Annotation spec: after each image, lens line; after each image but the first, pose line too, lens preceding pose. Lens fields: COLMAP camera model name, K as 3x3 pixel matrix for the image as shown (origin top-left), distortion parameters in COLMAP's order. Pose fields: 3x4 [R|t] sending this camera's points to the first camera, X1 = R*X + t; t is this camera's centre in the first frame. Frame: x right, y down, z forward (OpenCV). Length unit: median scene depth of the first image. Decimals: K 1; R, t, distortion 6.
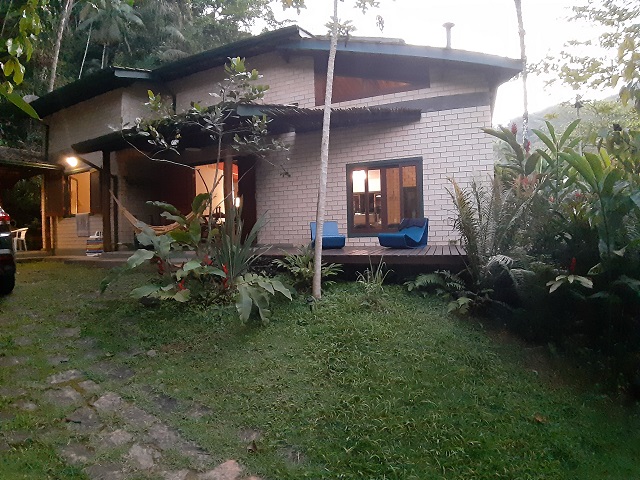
lens RADIAL K [[340.3, 0, 320.0], [0, 340.3, 240.0], [0, 0, 1]] dist [-0.102331, -0.000835]
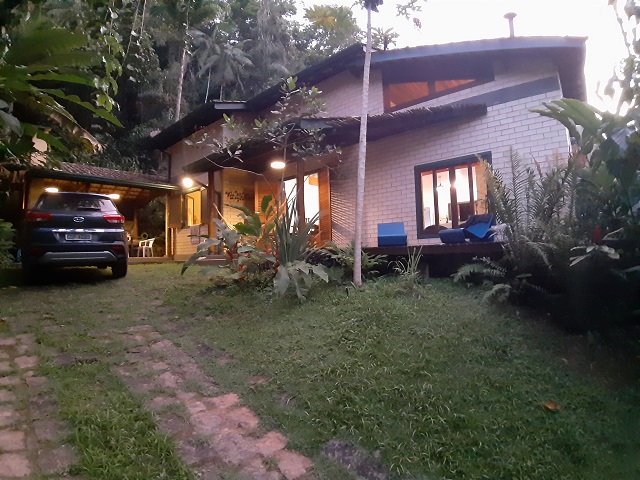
lens RADIAL K [[339.1, 0, 320.0], [0, 339.1, 240.0], [0, 0, 1]] dist [-0.091484, -0.001364]
pose [[0.943132, -0.016496, -0.332008, 0.161808], [-0.004152, 0.998105, -0.061388, 0.066858], [0.332391, 0.059275, 0.941277, -0.033372]]
